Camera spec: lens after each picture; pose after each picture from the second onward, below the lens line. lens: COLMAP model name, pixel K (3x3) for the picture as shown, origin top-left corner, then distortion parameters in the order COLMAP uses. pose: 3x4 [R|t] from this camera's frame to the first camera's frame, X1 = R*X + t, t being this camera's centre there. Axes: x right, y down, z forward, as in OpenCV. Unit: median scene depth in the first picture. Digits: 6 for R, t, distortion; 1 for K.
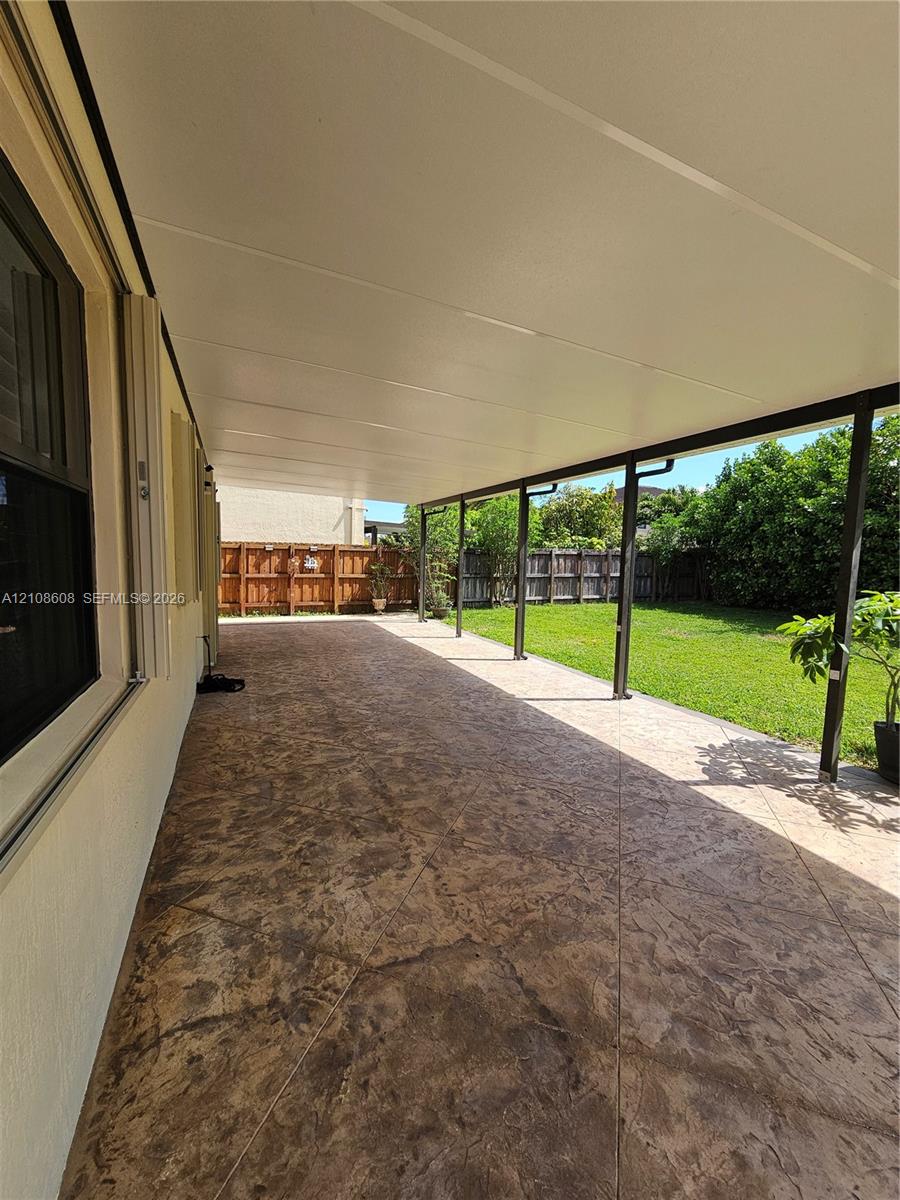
lens RADIAL K [[492.9, 0, 449.1], [0, 492.9, 605.0], [0, 0, 1]] dist [-0.001409, -0.000057]
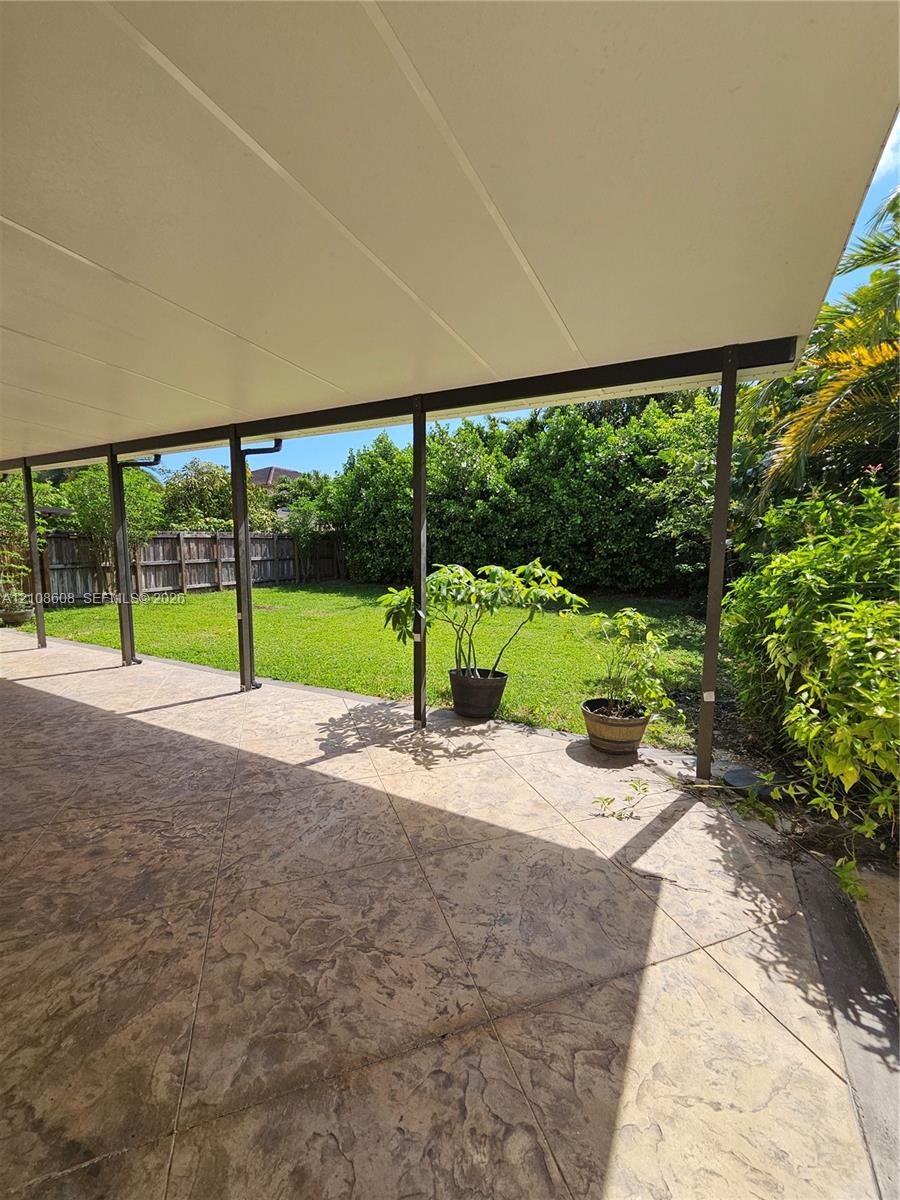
lens RADIAL K [[492.9, 0, 452.1], [0, 492.9, 598.5], [0, 0, 1]] dist [-0.001409, -0.000057]
pose [[0.780776, -0.084345, 0.619092, 0.117549], [0.072014, 0.996391, 0.044927, 0.002751], [-0.620647, 0.009506, 0.784032, 0.024722]]
